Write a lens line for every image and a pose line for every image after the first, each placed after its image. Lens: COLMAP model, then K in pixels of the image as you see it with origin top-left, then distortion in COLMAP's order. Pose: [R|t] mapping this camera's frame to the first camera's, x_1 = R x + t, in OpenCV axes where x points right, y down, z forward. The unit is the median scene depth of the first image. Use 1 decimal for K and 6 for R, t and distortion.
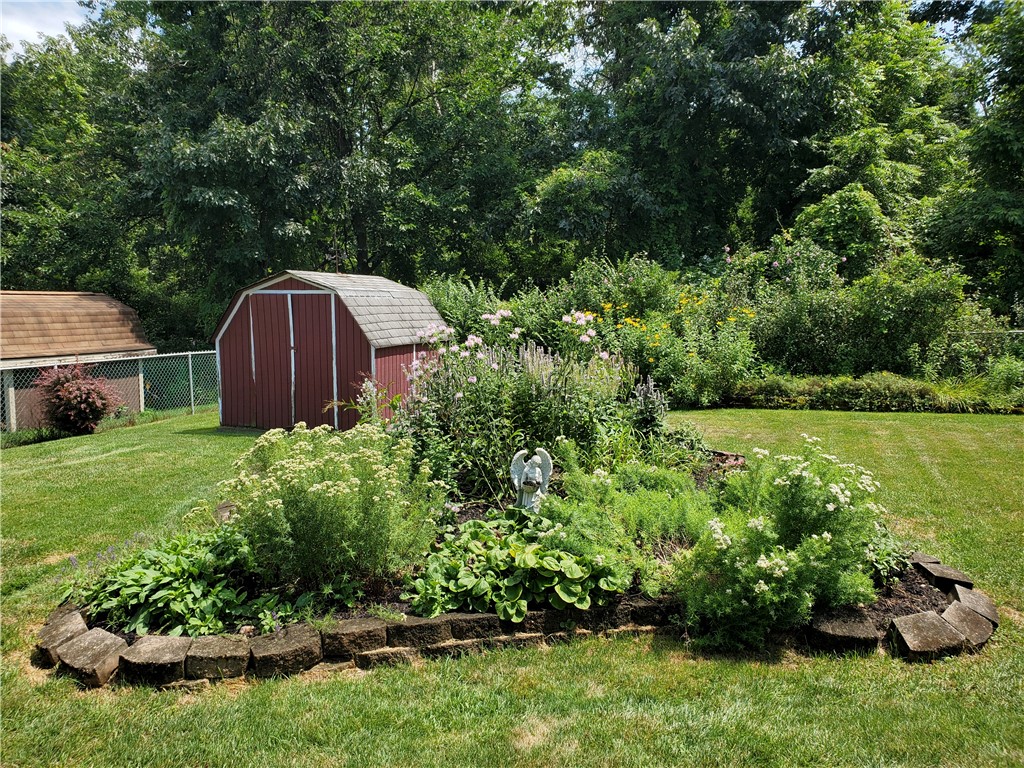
lens RADIAL K [[819.2, 0, 512.0], [0, 819.2, 384.0], [0, 0, 1]] dist [0.002926, -0.004077]
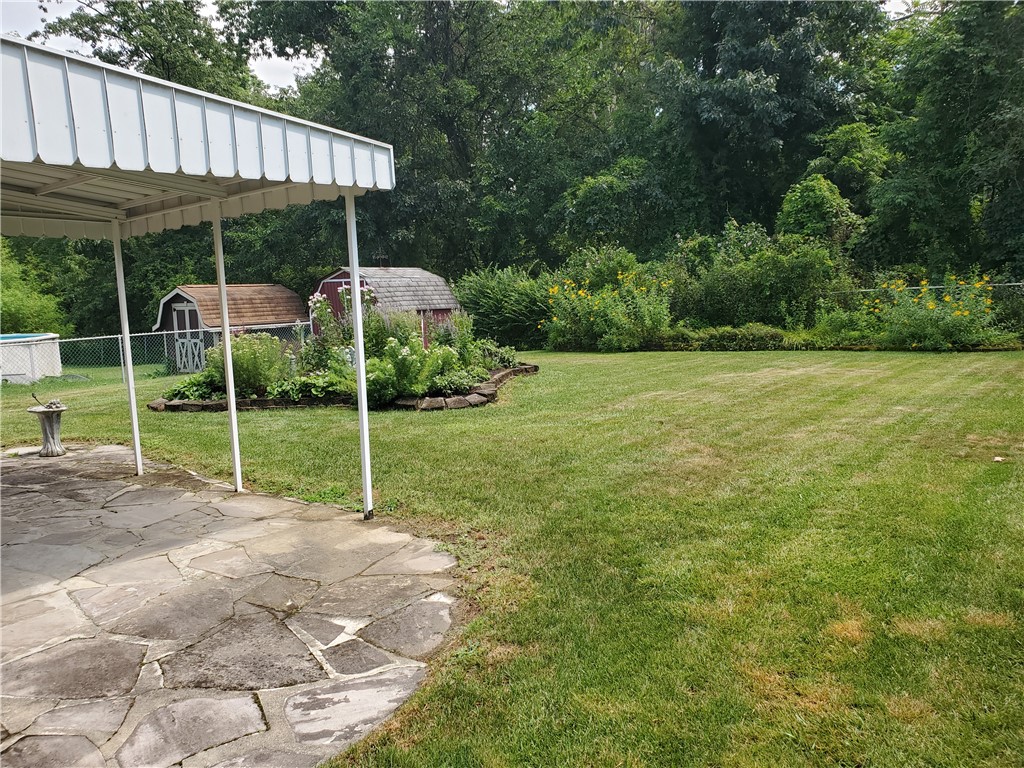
lens RADIAL K [[819.2, 0, 512.0], [0, 819.2, 384.0], [0, 0, 1]] dist [0.002926, -0.004077]
pose [[0.958203, 0.001403, -0.286085, 0.444737], [0.004863, 0.999764, 0.021190, 0.055077], [0.286047, -0.021696, 0.957970, -0.422085]]
